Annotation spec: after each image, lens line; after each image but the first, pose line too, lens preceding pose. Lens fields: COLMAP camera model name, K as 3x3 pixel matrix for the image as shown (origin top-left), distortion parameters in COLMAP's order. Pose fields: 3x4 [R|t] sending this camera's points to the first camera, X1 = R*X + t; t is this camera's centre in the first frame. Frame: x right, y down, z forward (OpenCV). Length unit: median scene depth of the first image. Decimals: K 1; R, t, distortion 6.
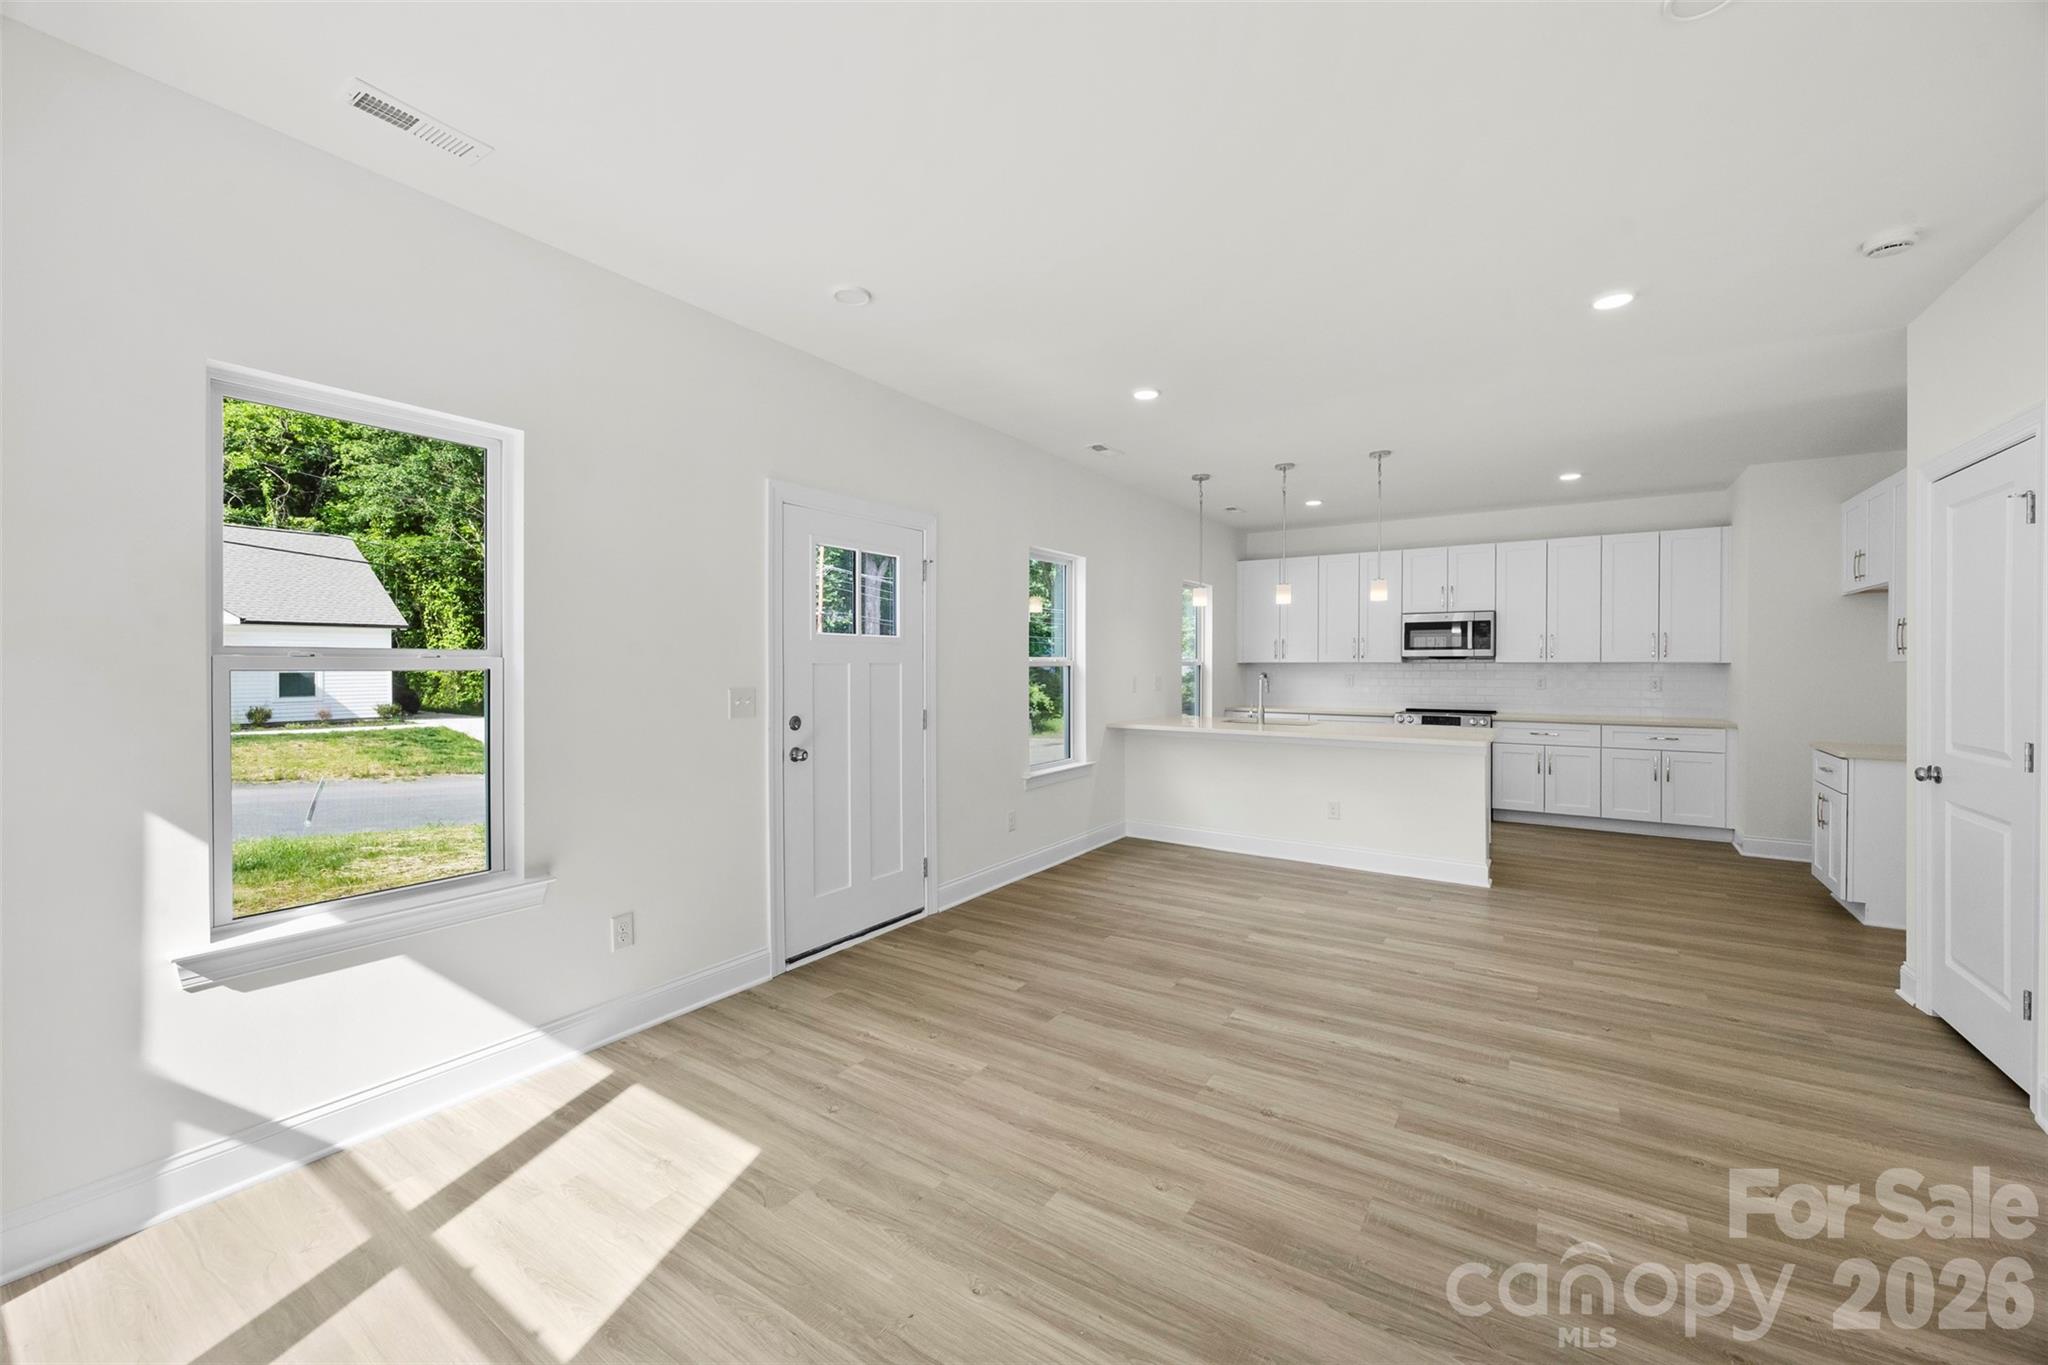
lens RADIAL K [[791.8, 0, 1037.9], [0, 791.8, 669.7], [0, 0, 1]] dist [-0.000889, -0.000219]
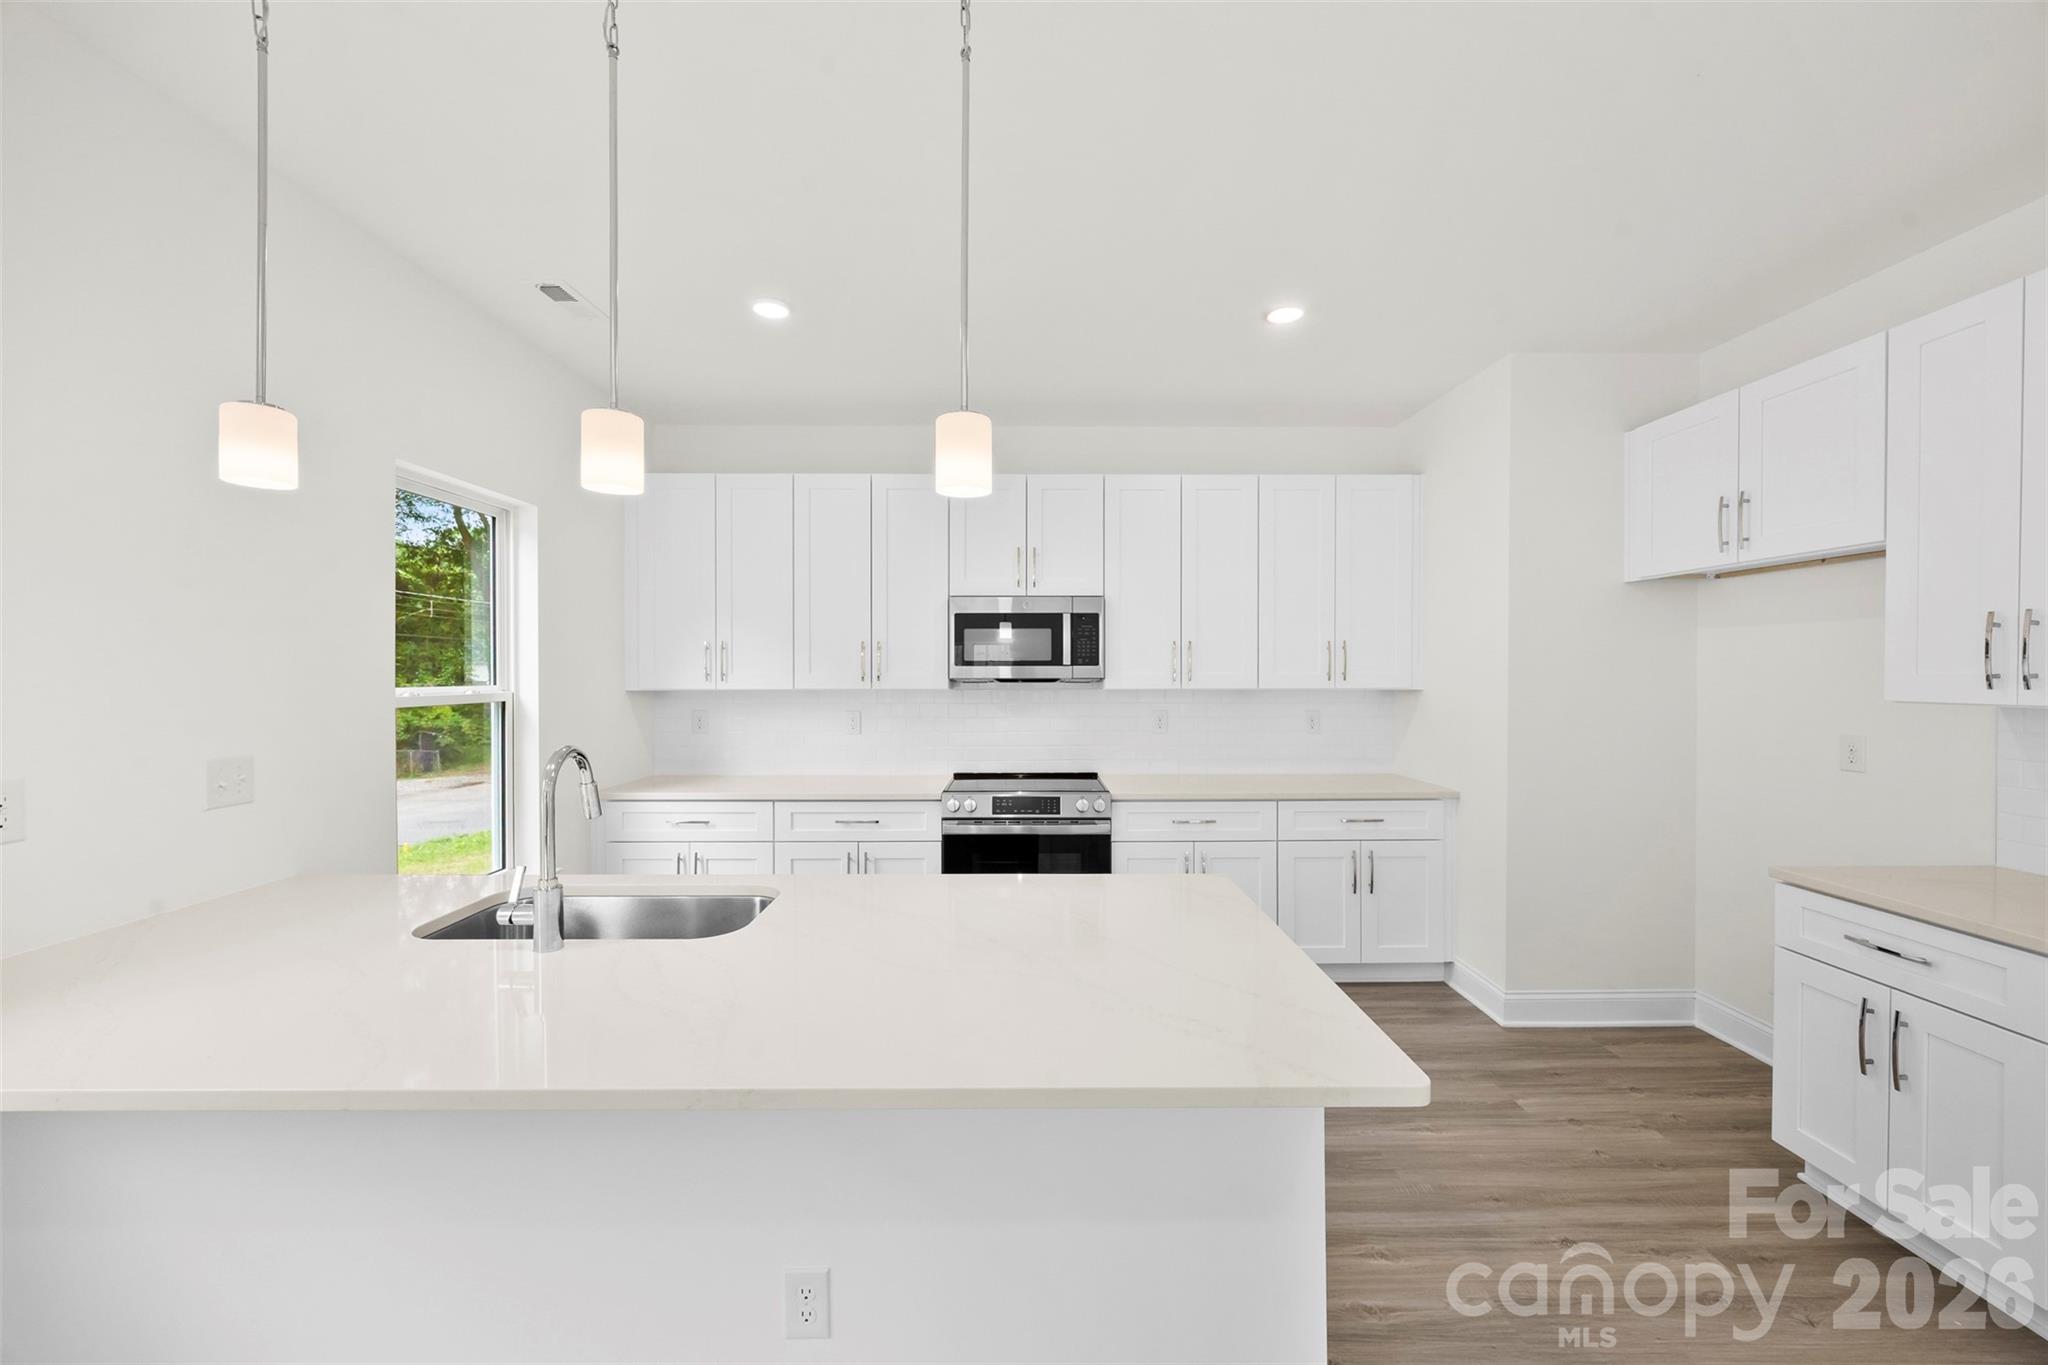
lens RADIAL K [[791.8, 0, 1020.7], [0, 791.8, 684.8], [0, 0, 1]] dist [-0.000889, -0.000219]
pose [[0.829839, -0.010714, 0.557900, 0.383666], [0.005216, 0.999921, 0.011444, -0.033984], [-0.557979, -0.006587, 0.829829, 0.995463]]
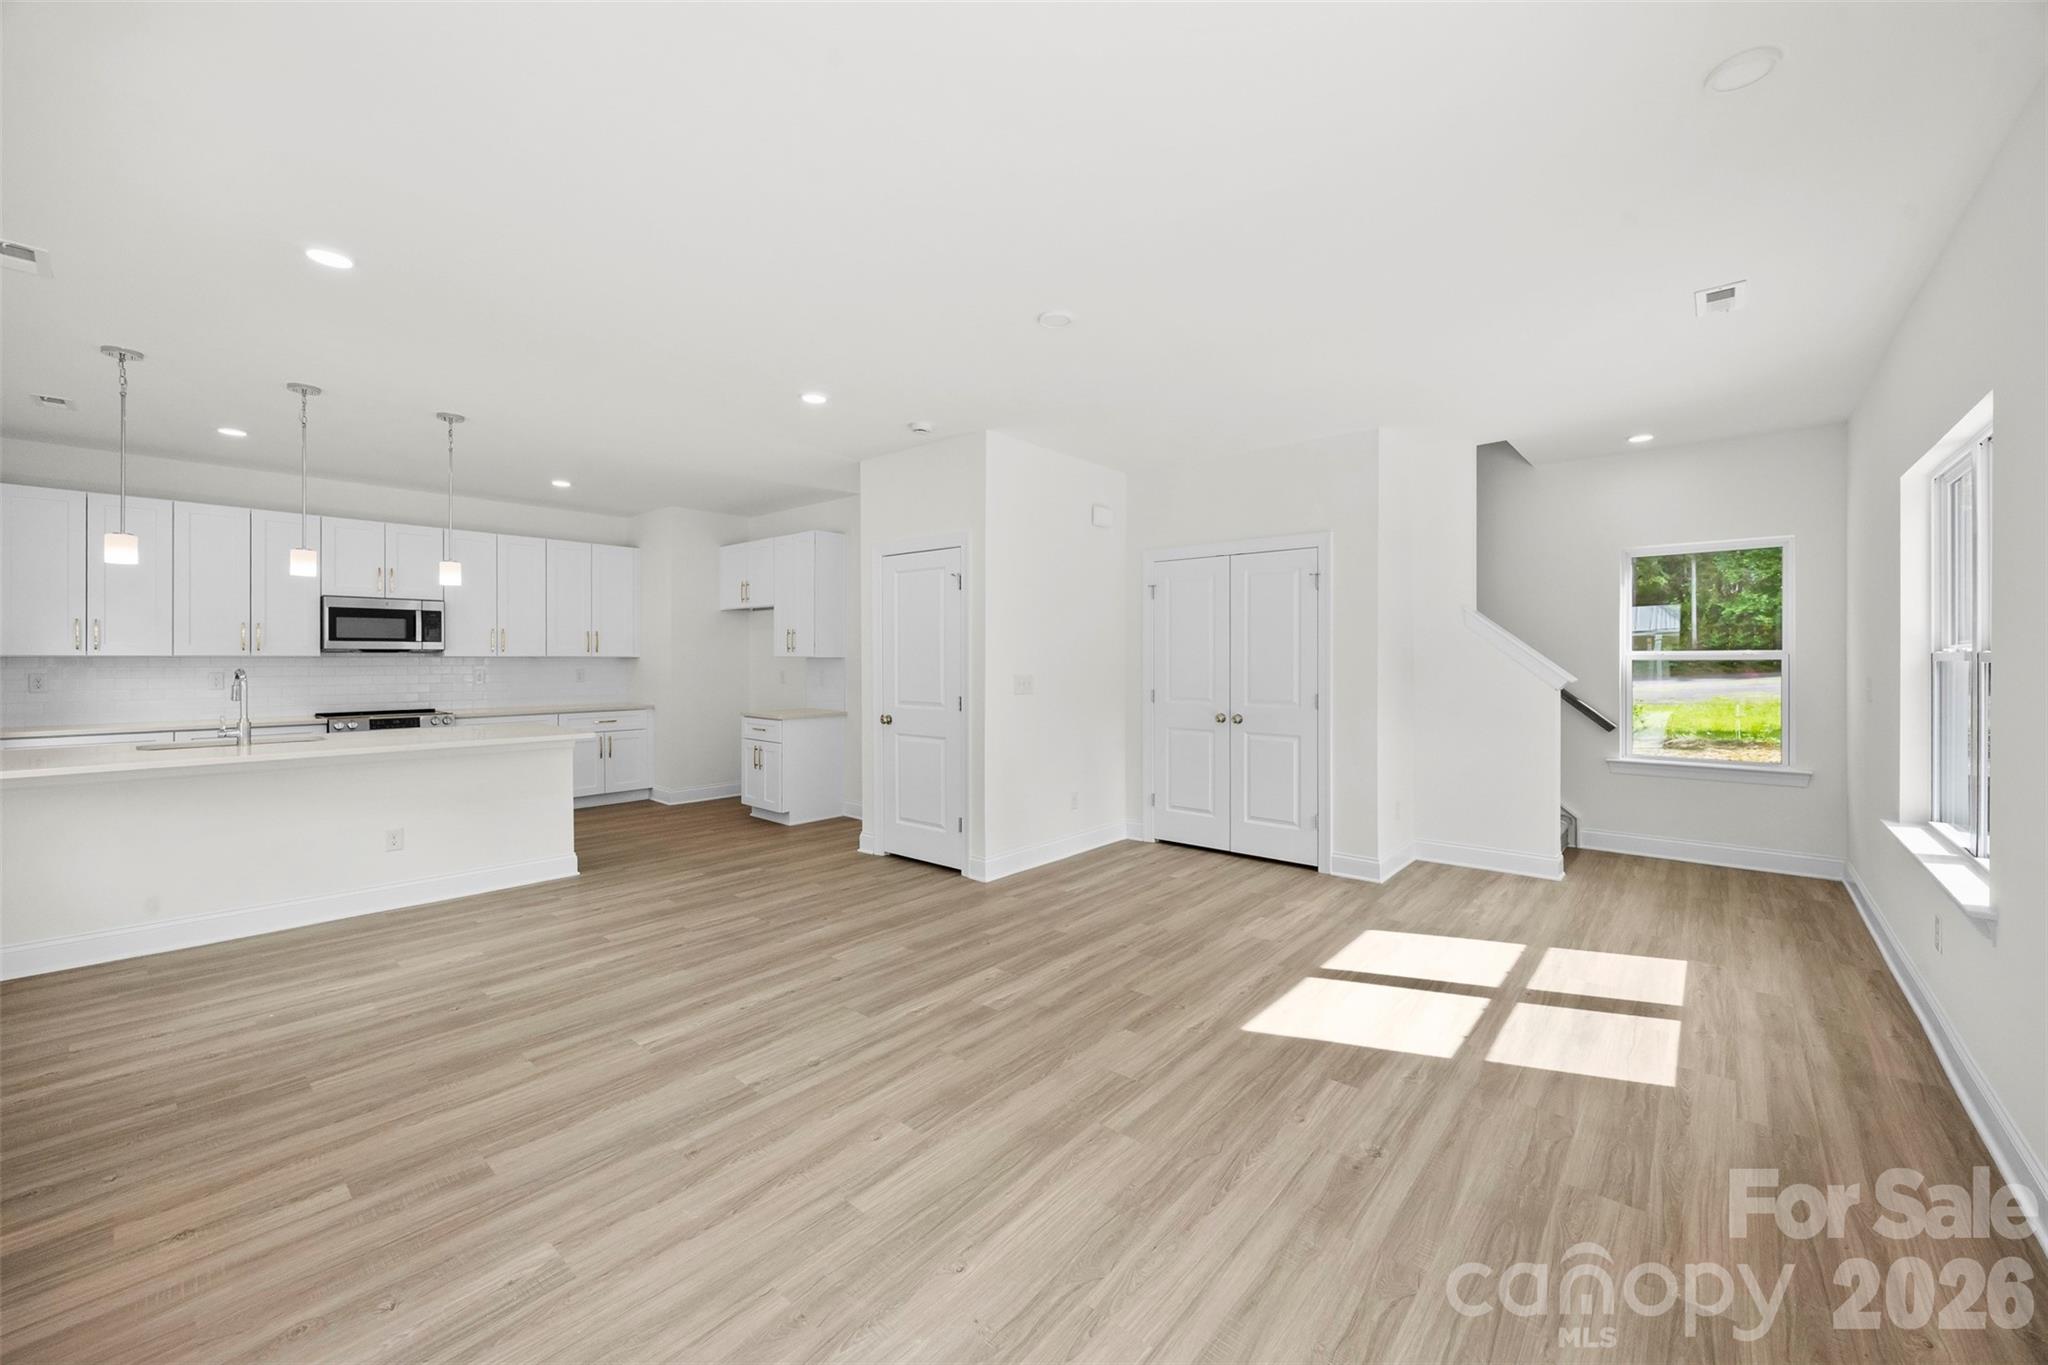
lens RADIAL K [[791.8, 0, 1039.3], [0, 791.8, 669.8], [0, 0, 1]] dist [-0.000889, -0.000219]
pose [[0.121474, -0.015475, 0.992474, -0.460371], [0.005845, 0.999872, 0.014875, -0.005865], [-0.992577, 0.003994, 0.121549, 0.326956]]
